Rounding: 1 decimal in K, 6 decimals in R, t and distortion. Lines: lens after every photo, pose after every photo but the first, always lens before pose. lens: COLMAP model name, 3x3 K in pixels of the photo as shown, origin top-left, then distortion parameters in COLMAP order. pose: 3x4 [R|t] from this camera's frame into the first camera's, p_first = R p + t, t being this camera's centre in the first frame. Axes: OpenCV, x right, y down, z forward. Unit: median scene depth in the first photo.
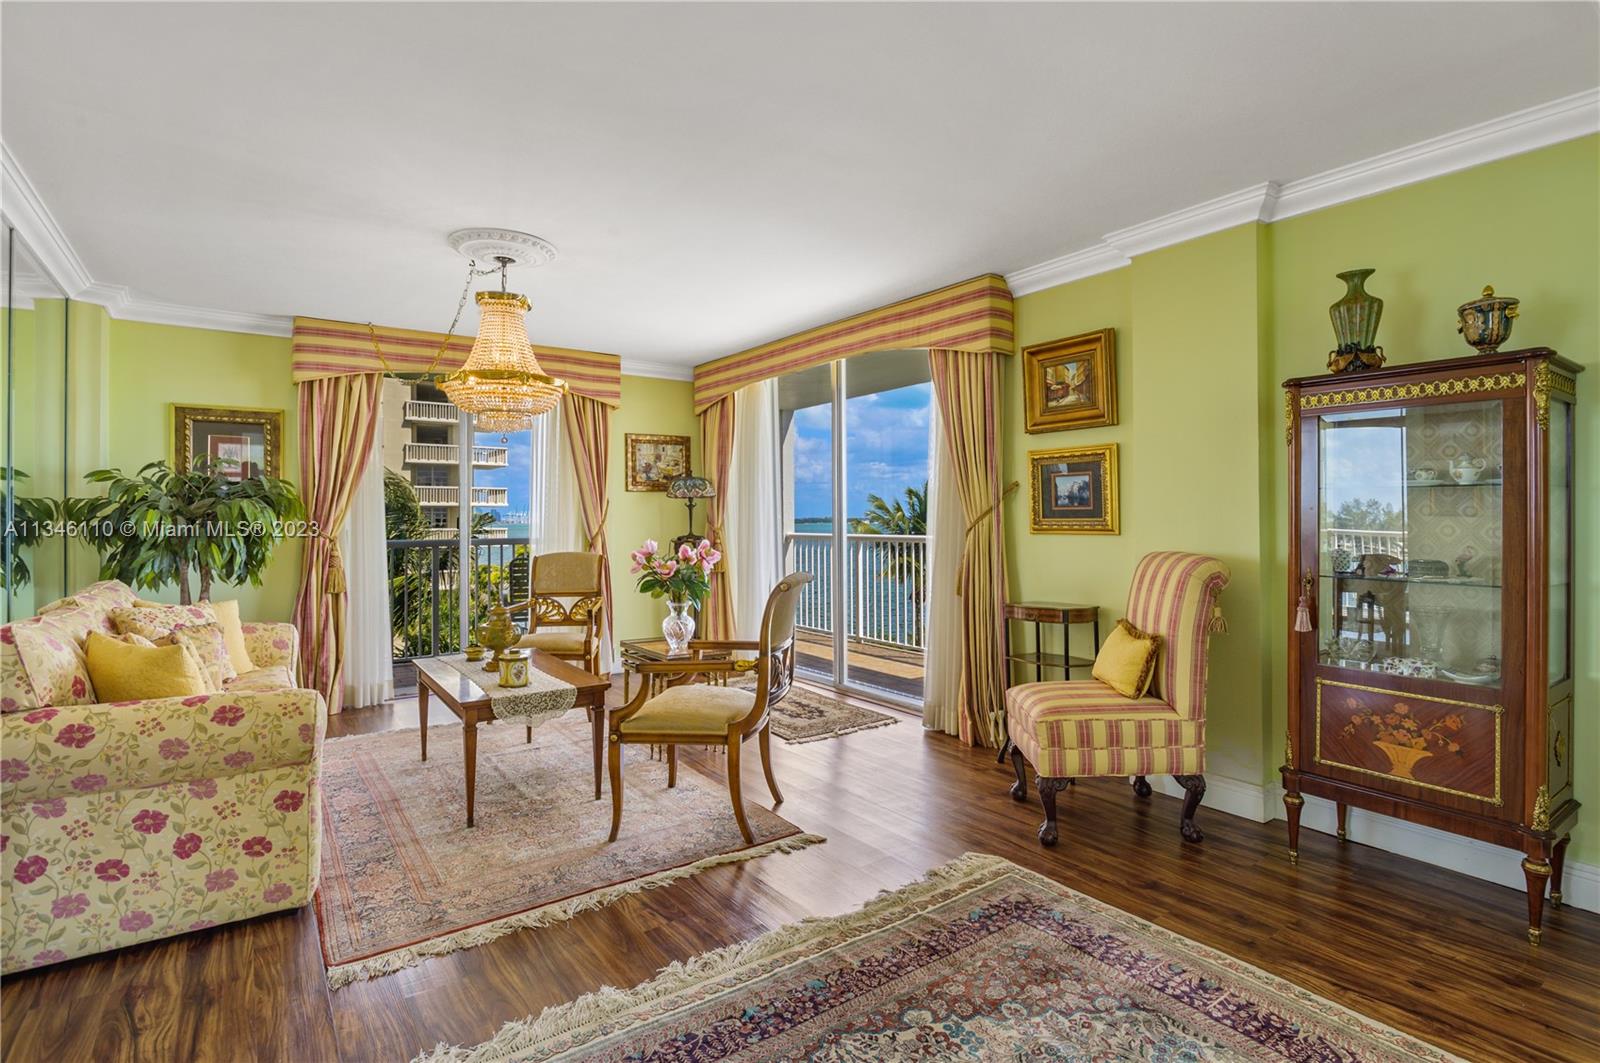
lens RADIAL K [[794.0, 0, 820.4], [0, 794.0, 513.2], [0, 0, 1]] dist [-0.015621, 0.000681]
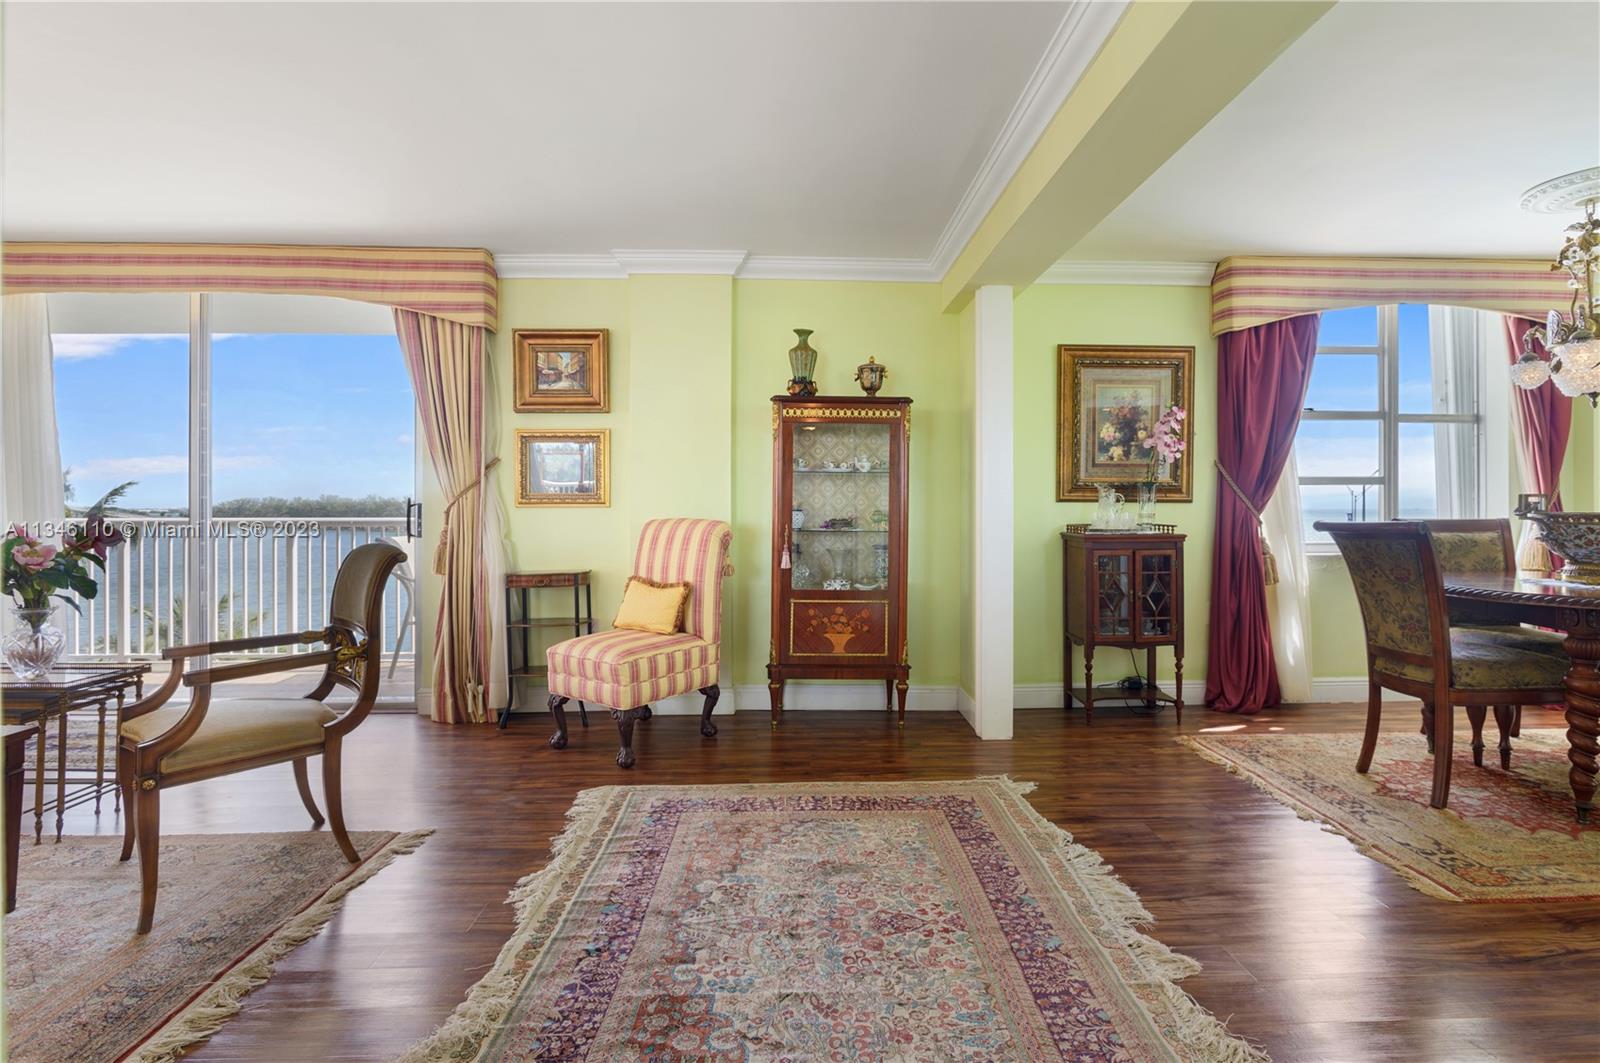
lens RADIAL K [[794.0, 0, 820.4], [0, 794.0, 513.2], [0, 0, 1]] dist [-0.015621, 0.000681]
pose [[0.545579, 0.000695, 0.838059, -0.401335], [-0.006081, 0.999977, 0.003129, 0.028199], [-0.838038, -0.006803, 0.545570, 0.093459]]
